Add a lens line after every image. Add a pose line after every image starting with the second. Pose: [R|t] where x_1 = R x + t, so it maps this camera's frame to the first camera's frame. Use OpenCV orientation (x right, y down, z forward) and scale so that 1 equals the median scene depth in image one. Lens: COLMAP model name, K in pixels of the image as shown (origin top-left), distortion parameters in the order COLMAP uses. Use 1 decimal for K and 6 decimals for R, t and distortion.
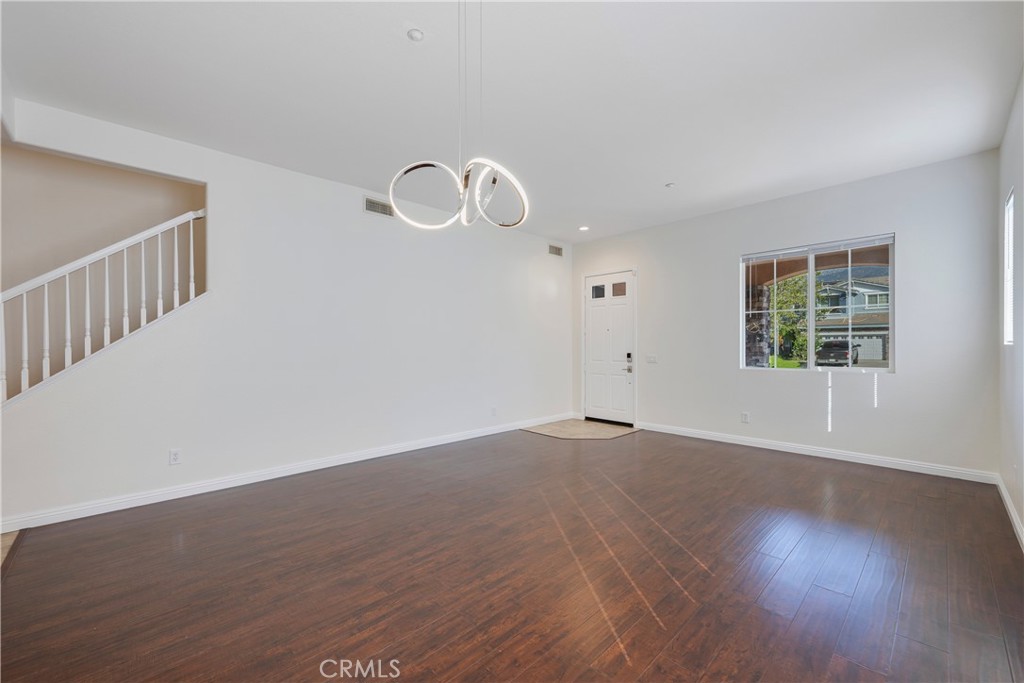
lens RADIAL K [[412.3, 0, 510.0], [0, 412.3, 348.6], [0, 0, 1]] dist [-0.005737, 0.001010]
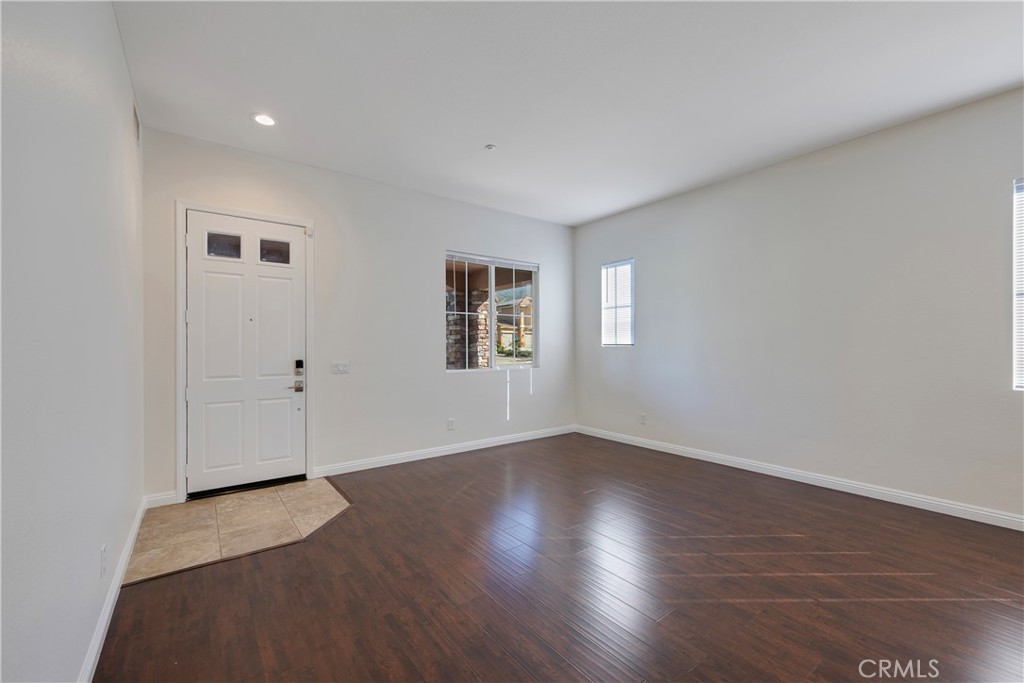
lens RADIAL K [[412.3, 0, 513.7], [0, 412.3, 350.6], [0, 0, 1]] dist [-0.005737, 0.001010]
pose [[0.110169, -0.006348, 0.993893, -0.351092], [0.012475, 0.999910, 0.005004, -0.003120], [-0.993835, 0.011848, 0.110238, 0.762497]]
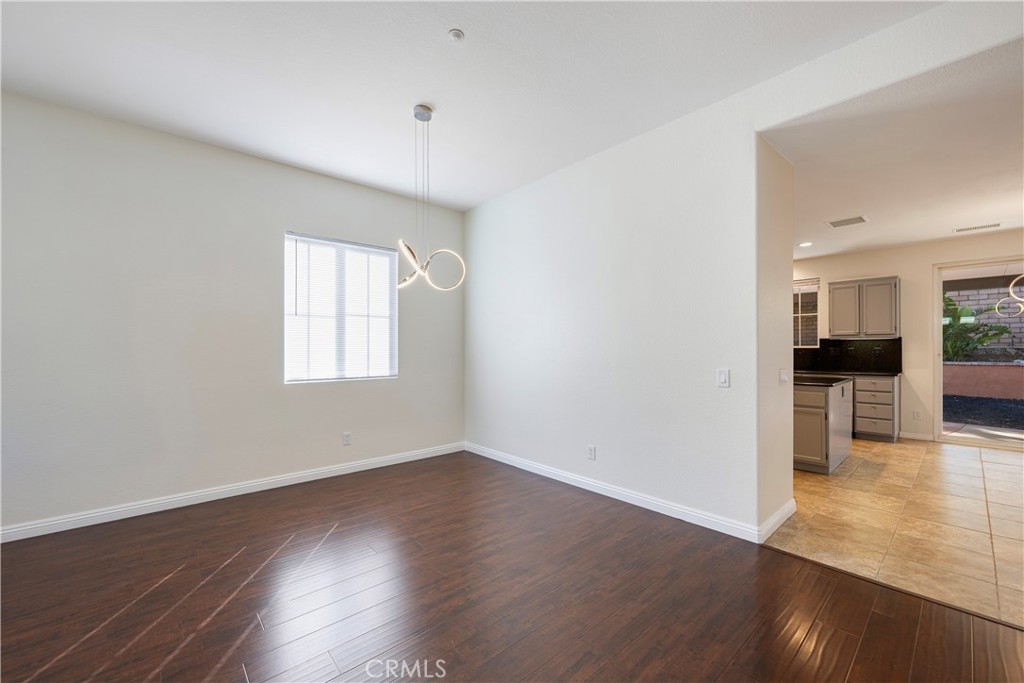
lens RADIAL K [[406.9, 0, 512.0], [0, 406.9, 345.9], [0, 0, 1]] dist [-0.003768, 0.000913]
pose [[-0.999153, 0.007315, 0.040485, -0.178663], [0.007582, 0.999951, 0.006440, -0.009471], [-0.040436, 0.006742, -0.999159, 0.883422]]
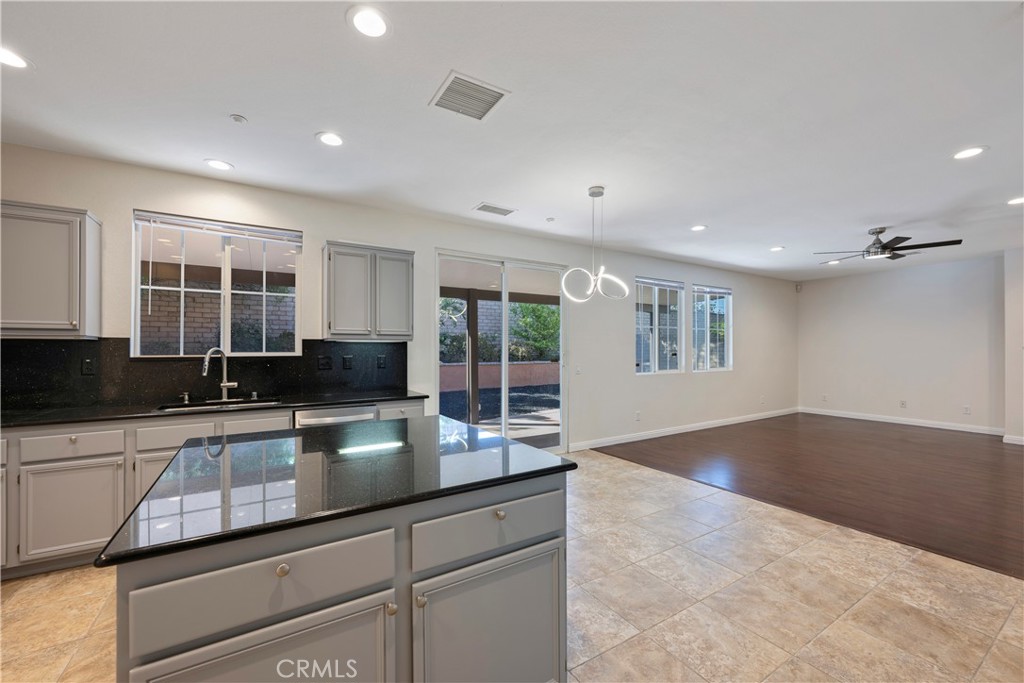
lens RADIAL K [[406.9, 0, 513.9], [0, 406.9, 347.6], [0, 0, 1]] dist [-0.003768, 0.000913]
pose [[-0.209377, 0.001639, -0.977834, -0.464172], [-0.007057, 0.999970, 0.003187, -0.007421], [0.977810, 0.007568, -0.209359, 0.103280]]
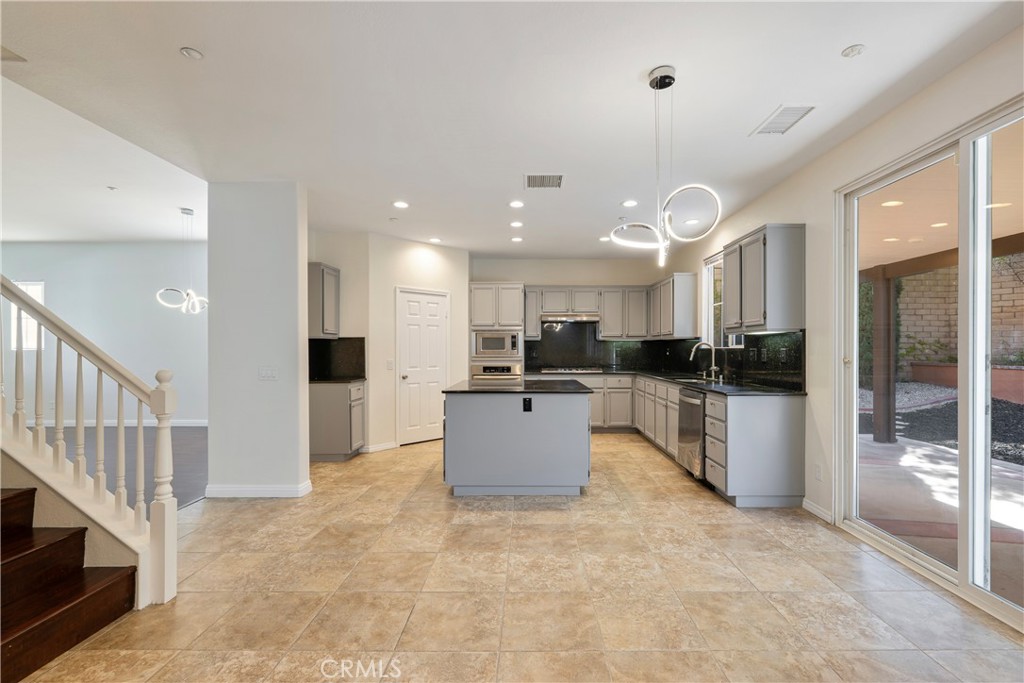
lens RADIAL K [[432.7, 0, 528.5], [0, 432.7, 349.0], [0, 0, 1]] dist [0.001220, -0.000963]
pose [[-0.719011, 0.004957, 0.694981, -1.354500], [0.012328, 0.999908, 0.005622, 0.002984], [-0.694889, 0.012610, -0.719006, 0.501943]]
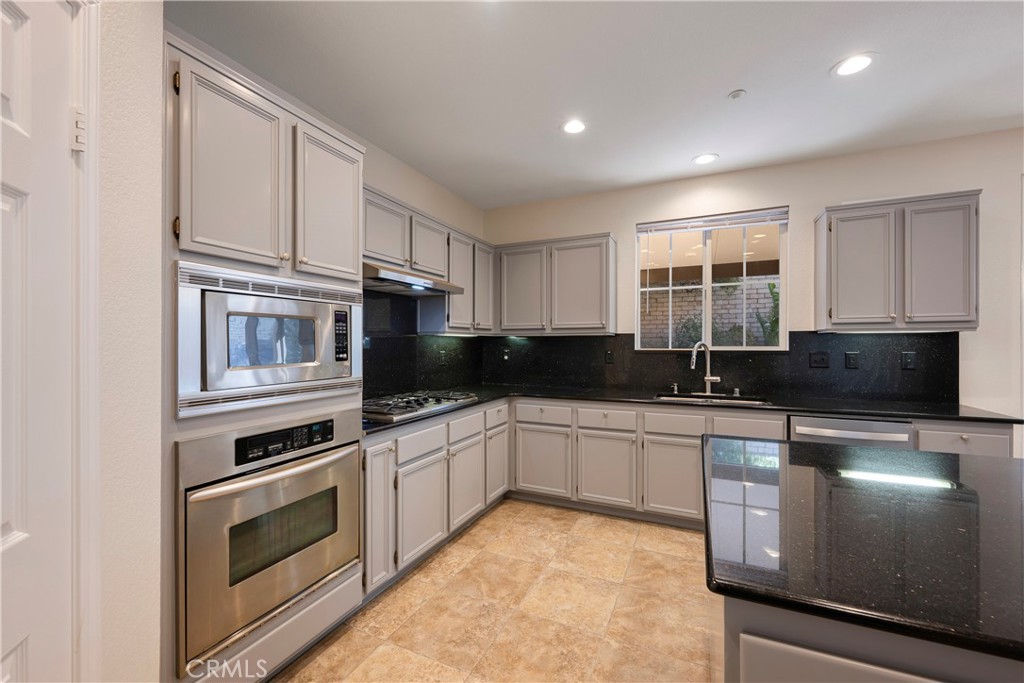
lens RADIAL K [[412.3, 0, 511.0], [0, 412.3, 344.6], [0, 0, 1]] dist [-0.005737, 0.001010]
pose [[-0.932598, 0.007426, -0.360839, -0.470253], [0.002770, 0.999906, 0.013419, -0.006755], [0.360905, 0.011514, -0.932531, 0.018495]]
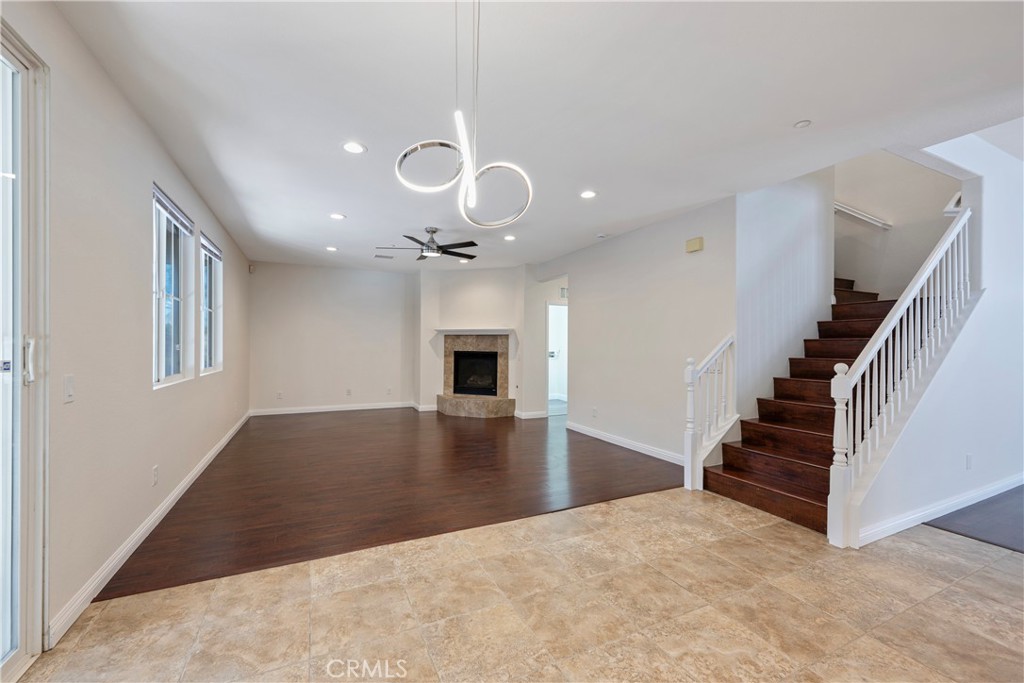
lens RADIAL K [[412.3, 0, 509.2], [0, 412.3, 351.0], [0, 0, 1]] dist [-0.005737, 0.001010]
pose [[0.949420, 0.014796, -0.313659, -1.030612], [-0.014149, 0.999890, 0.004337, 0.009564], [0.313689, 0.000320, 0.949526, -0.168716]]
